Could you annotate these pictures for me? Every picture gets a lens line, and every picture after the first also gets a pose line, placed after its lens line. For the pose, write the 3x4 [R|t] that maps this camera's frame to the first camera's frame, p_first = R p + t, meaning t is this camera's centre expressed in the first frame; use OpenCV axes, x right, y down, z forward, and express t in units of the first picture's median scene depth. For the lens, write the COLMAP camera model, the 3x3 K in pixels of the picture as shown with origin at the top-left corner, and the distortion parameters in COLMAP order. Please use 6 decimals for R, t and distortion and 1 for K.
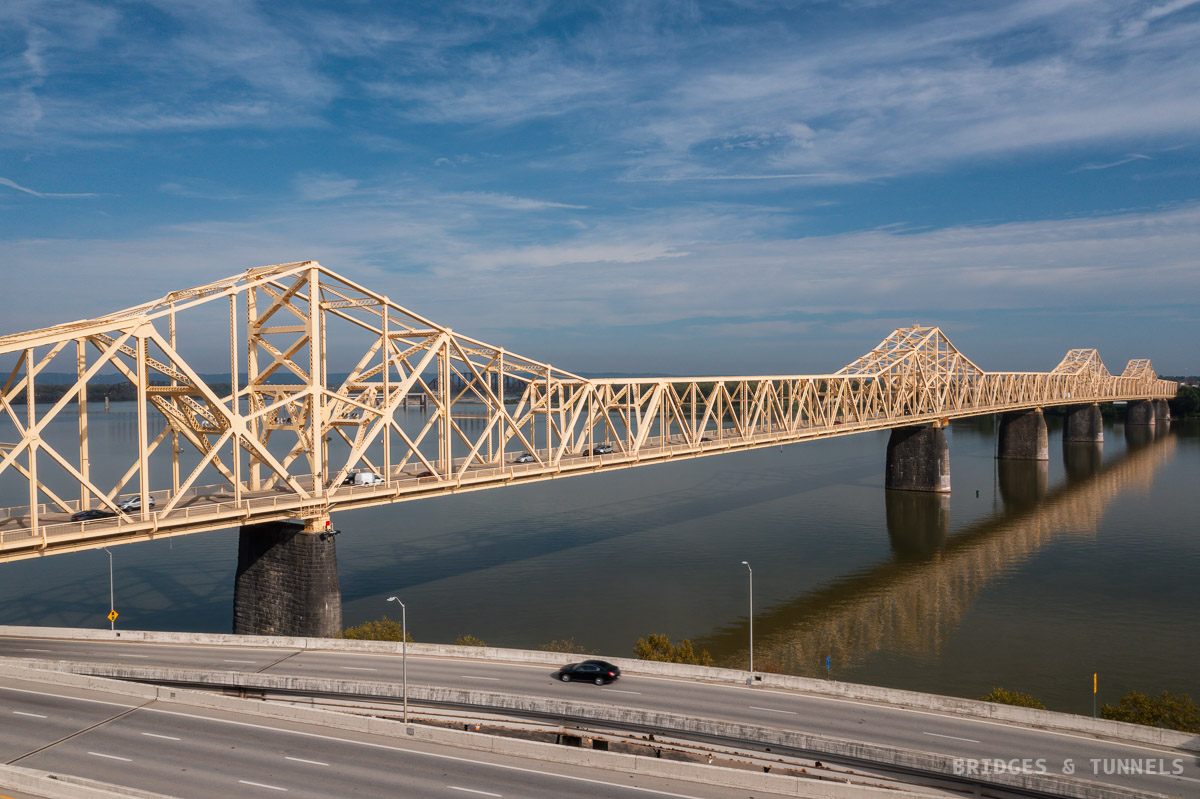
lens RADIAL K [[992.9, 0, 600.0], [0, 992.9, 399.5], [0, 0, 1]] dist [-0.008537, -0.005665]
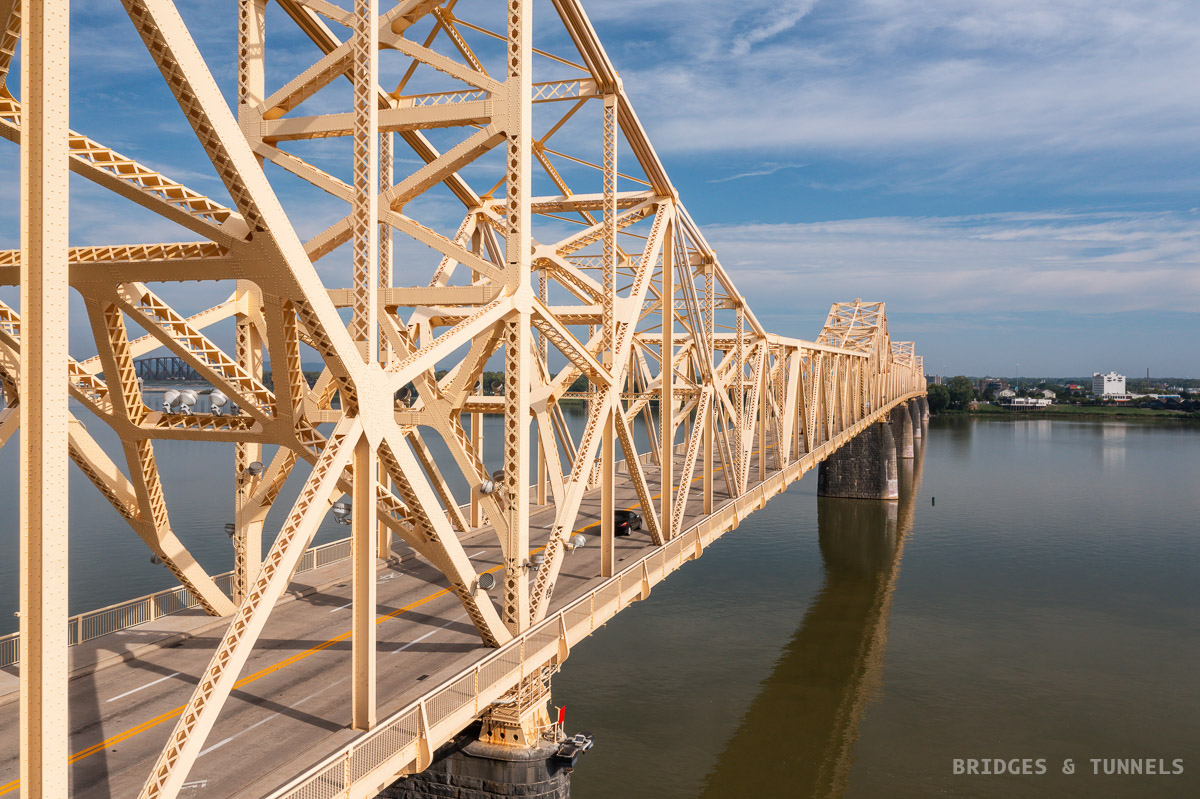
lens RADIAL K [[999.9, 0, 599.0], [0, 999.9, 374.9], [0, 0, 1]] dist [0.006629, 0.000941]
pose [[0.953364, 0.015825, 0.301407, -0.261584], [-0.009997, 0.999732, -0.020870, 0.015675], [-0.301657, 0.016883, 0.953267, 0.496090]]
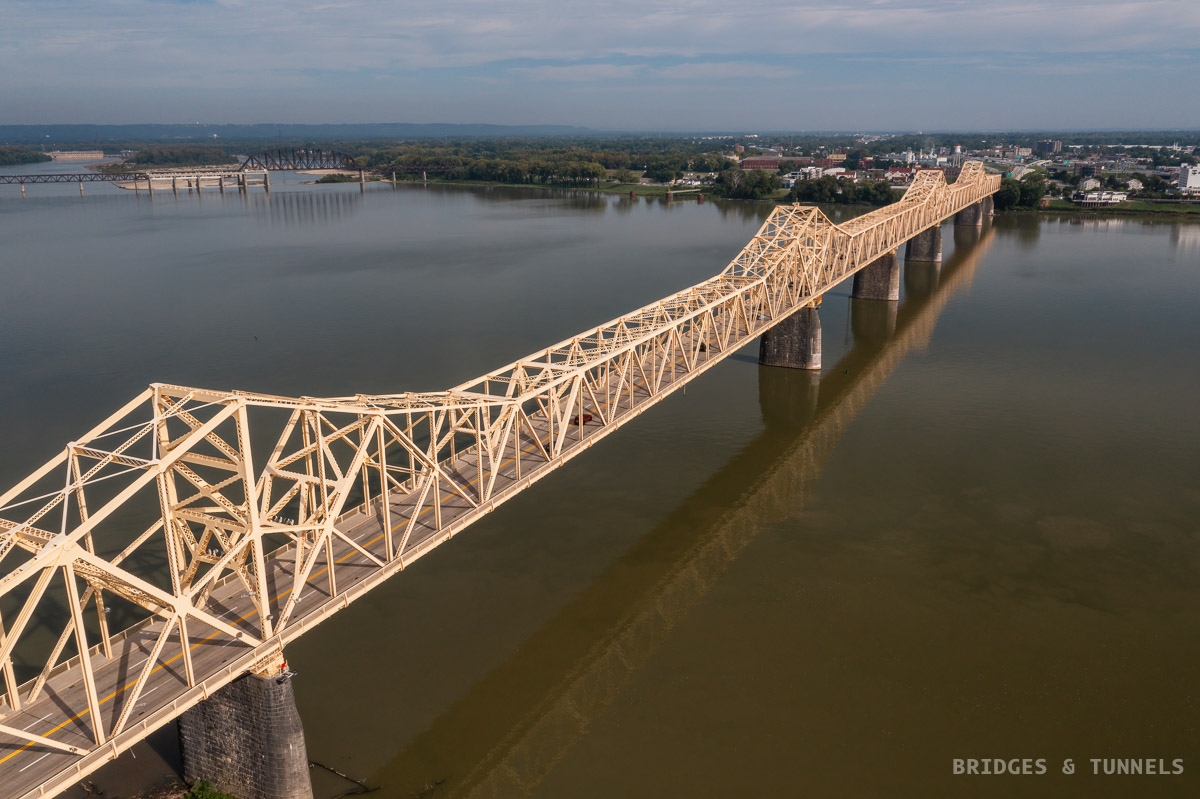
lens RADIAL K [[992.9, 0, 600.0], [0, 992.9, 399.5], [0, 0, 1]] dist [-0.008537, -0.005665]
pose [[0.984922, -0.050006, 0.165614, -0.086972], [0.006292, 0.967034, 0.254568, -0.259579], [-0.172884, -0.249687, 0.952768, 0.079554]]
